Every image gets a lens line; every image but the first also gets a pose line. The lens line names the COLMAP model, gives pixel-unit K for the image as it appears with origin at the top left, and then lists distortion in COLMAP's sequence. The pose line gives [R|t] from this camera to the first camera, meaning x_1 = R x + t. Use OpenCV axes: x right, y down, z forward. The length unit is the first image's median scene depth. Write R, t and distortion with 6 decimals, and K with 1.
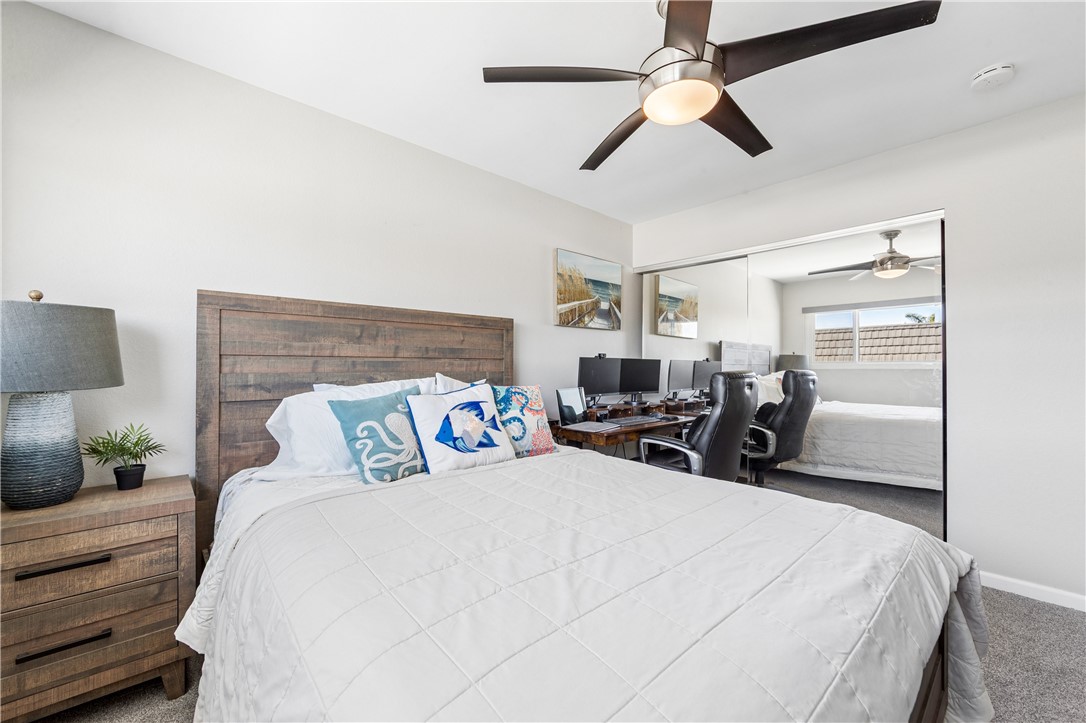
lens RADIAL K [[438.7, 0, 543.0], [0, 438.7, 361.5], [0, 0, 1]] dist [-0.000878, -0.000201]
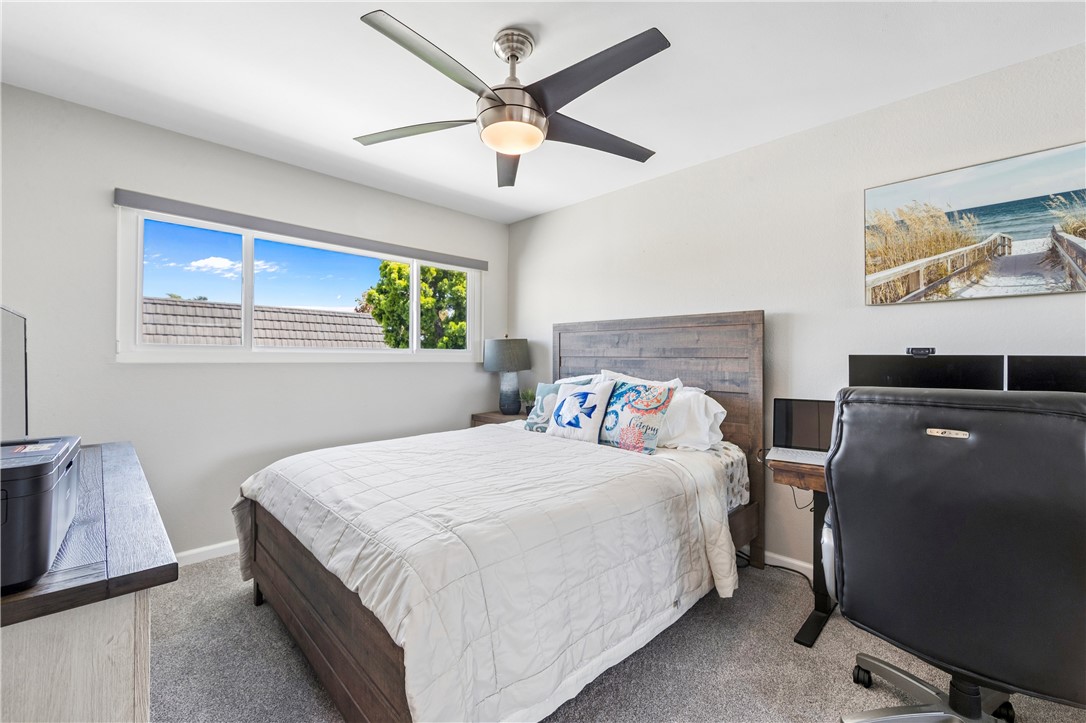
lens RADIAL K [[438.7, 0, 543.0], [0, 438.7, 361.5], [0, 0, 1]] dist [-0.000878, -0.000201]
pose [[0.042604, 0.011150, -0.999030, 0.825784], [0.006247, 0.999915, 0.011426, -0.011671], [0.999072, -0.006728, 0.042531, 0.593843]]
